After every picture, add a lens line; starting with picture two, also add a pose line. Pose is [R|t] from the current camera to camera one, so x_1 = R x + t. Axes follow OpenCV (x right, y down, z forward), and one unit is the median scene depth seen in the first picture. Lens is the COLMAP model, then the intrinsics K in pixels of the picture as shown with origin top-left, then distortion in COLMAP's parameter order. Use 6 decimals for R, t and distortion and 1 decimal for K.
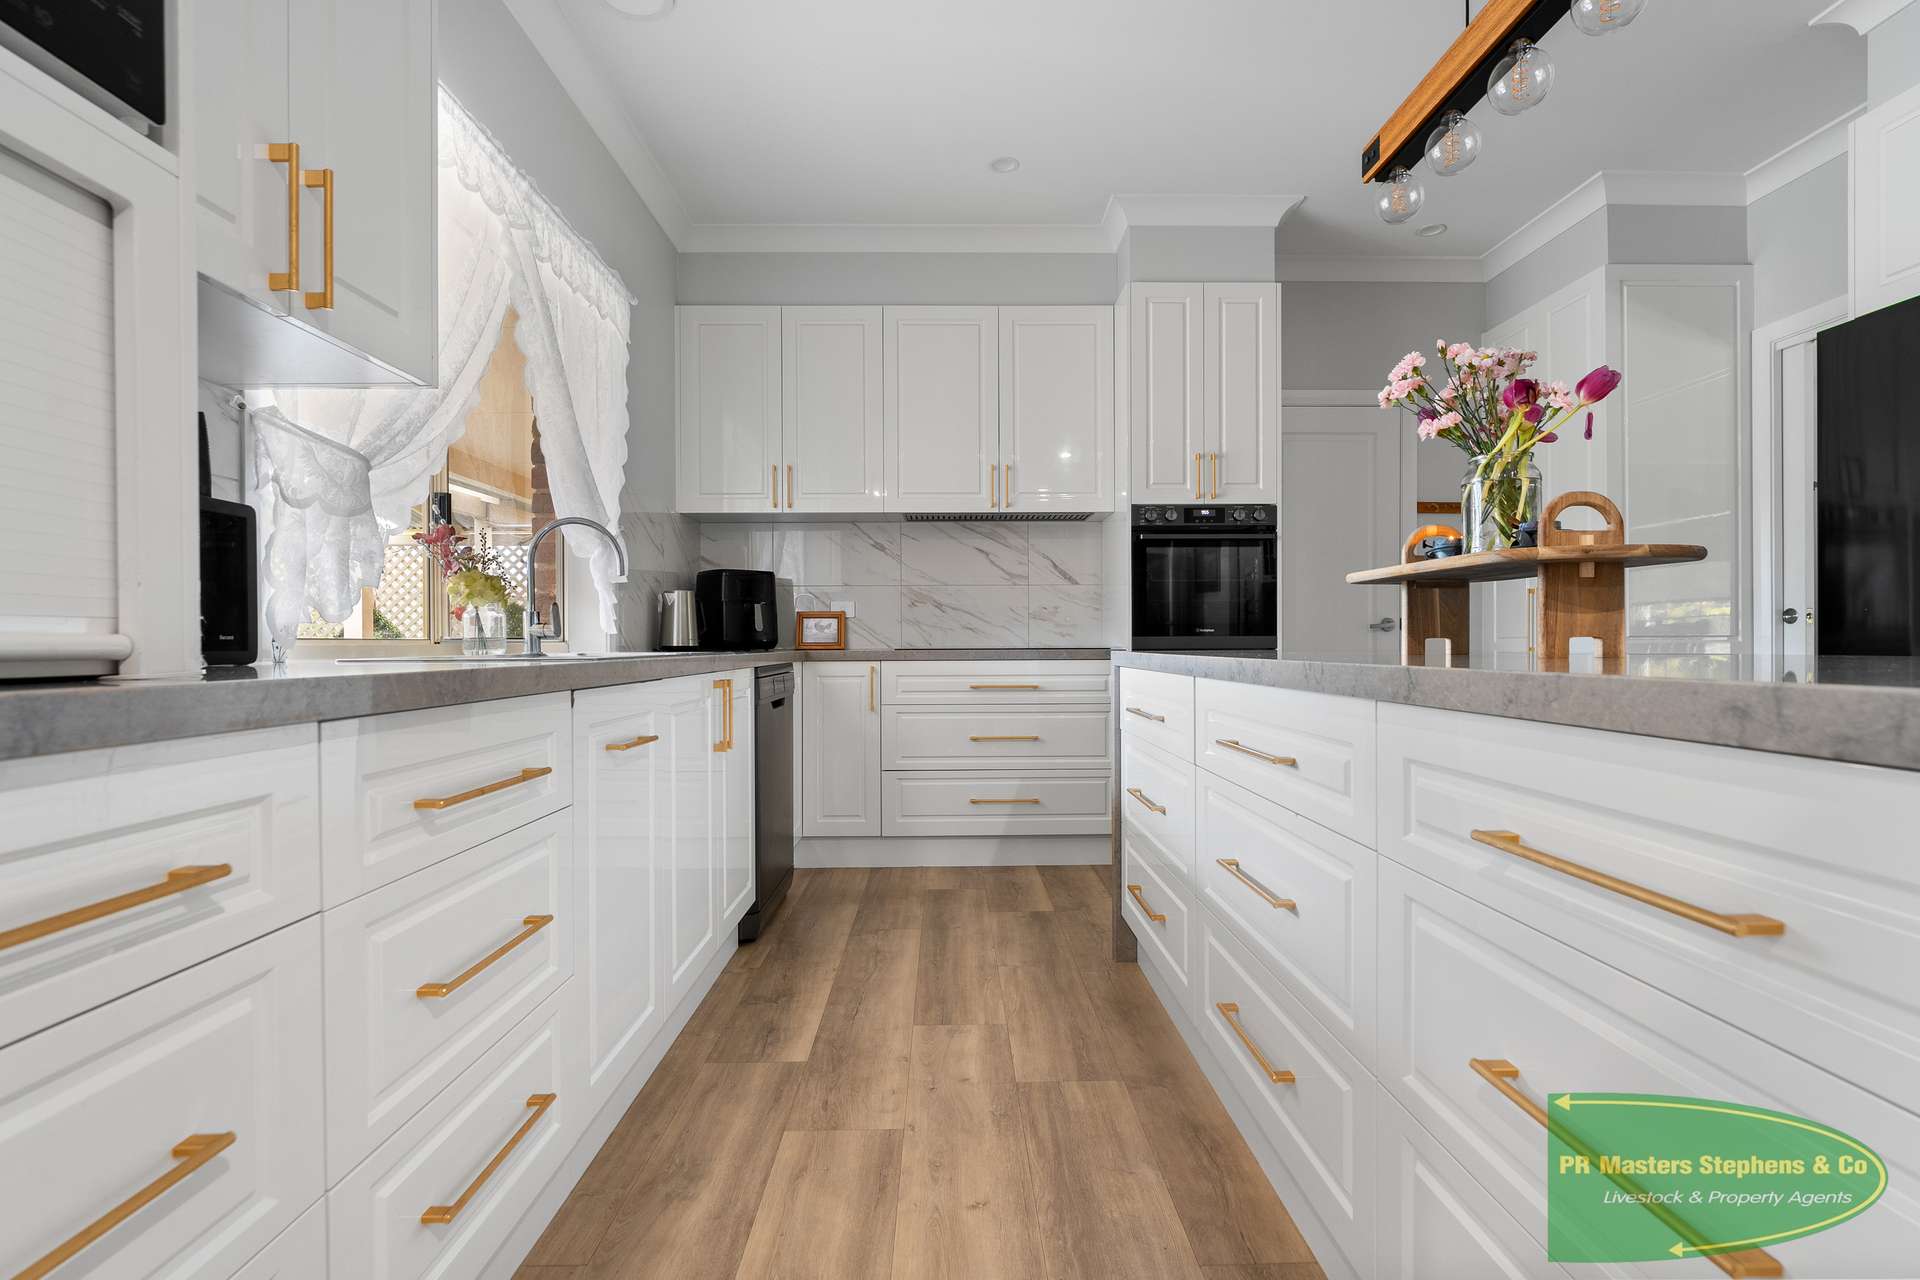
lens RADIAL K [[904.4, 0, 964.9], [0, 904.4, 643.0], [0, 0, 1]] dist [-0.001743, -0.000296]
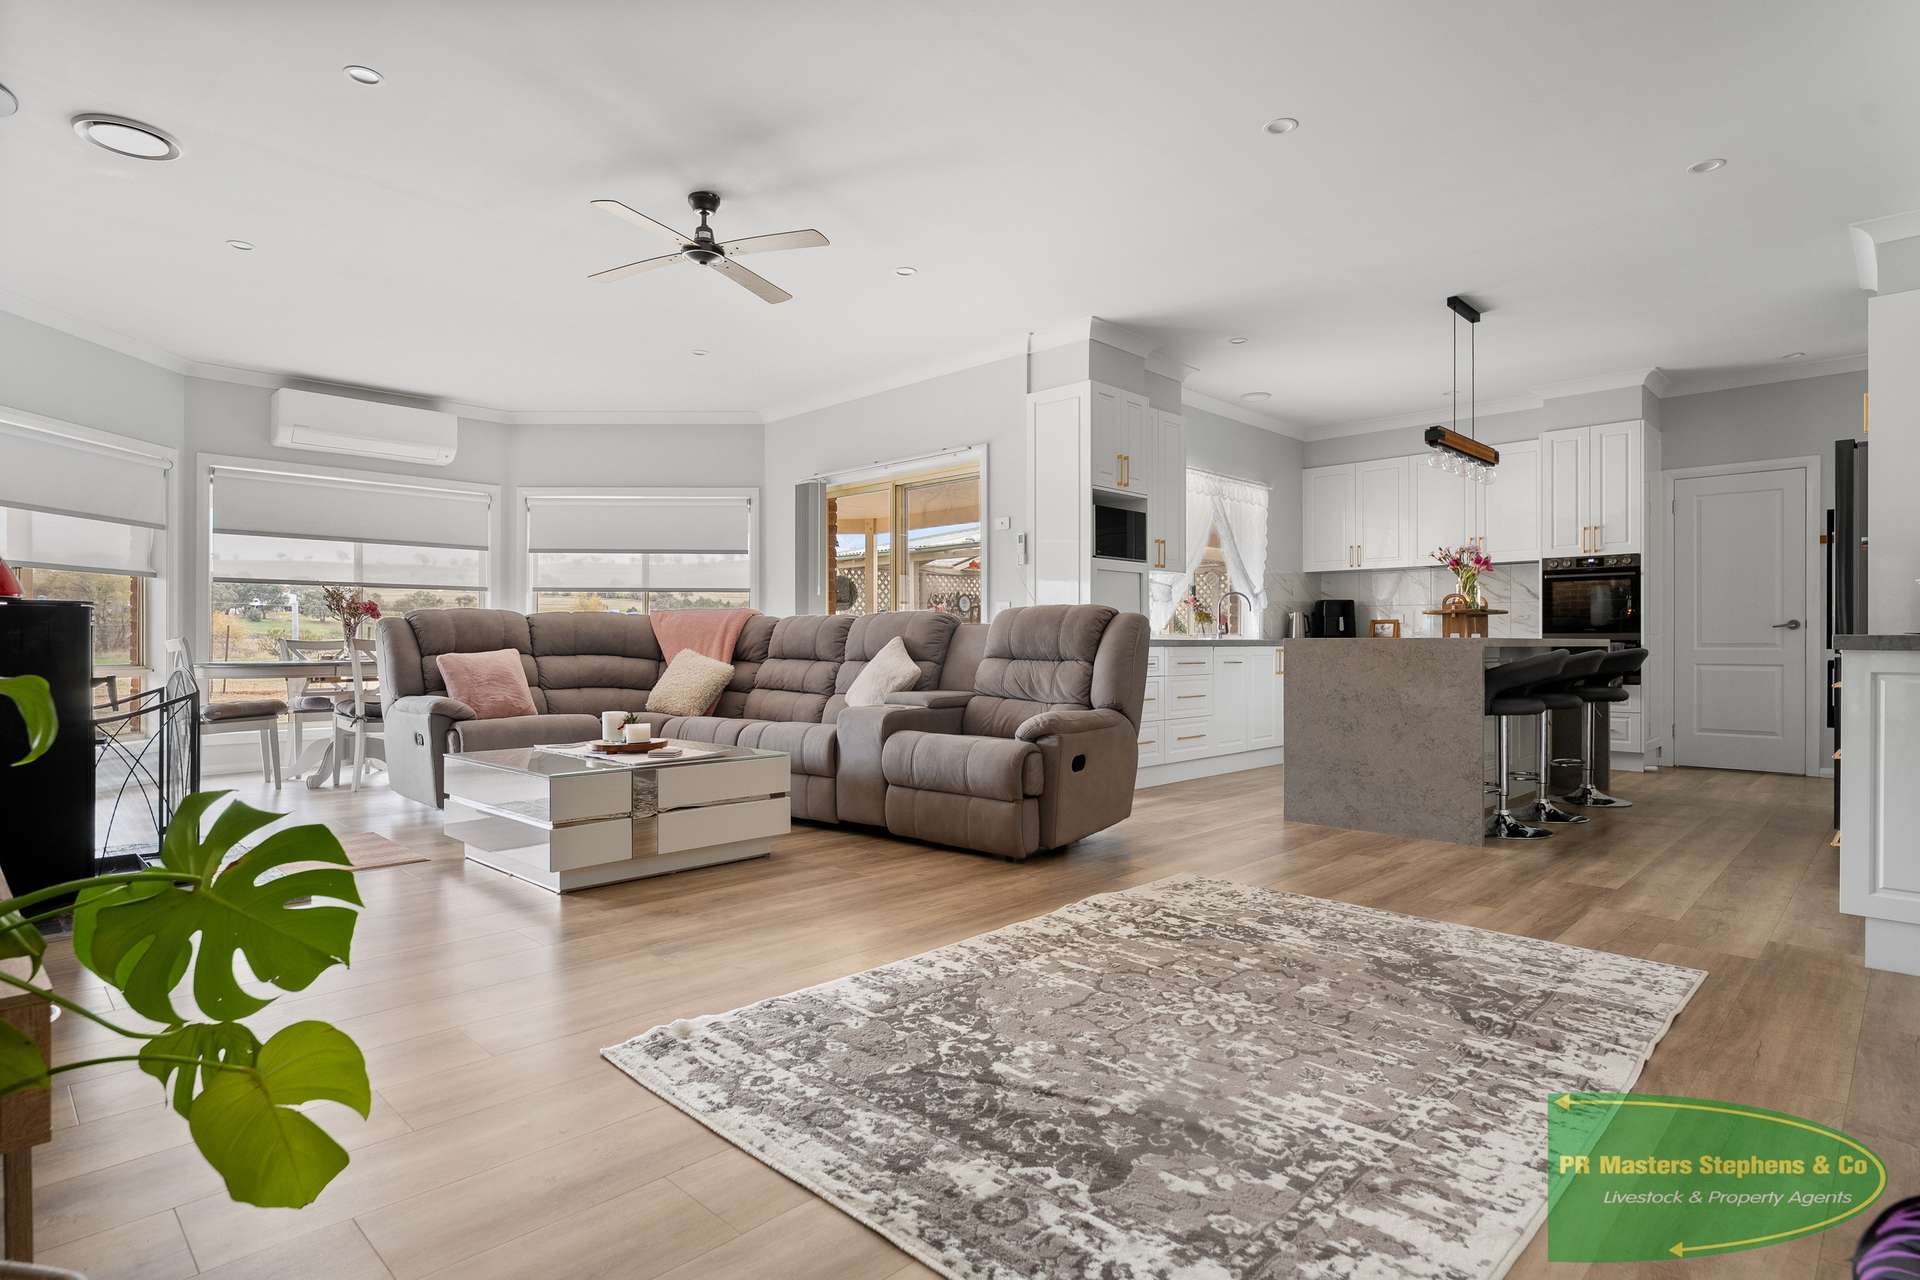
lens RADIAL K [[976.2, 0, 973.6], [0, 976.2, 643.9], [0, 0, 1]] dist [-0.001943, 0.000244]
pose [[0.701452, 0.008431, -0.712667, 0.762063], [-0.001510, 0.999945, 0.010343, -0.004731], [0.712715, -0.006179, 0.701426, -1.120881]]
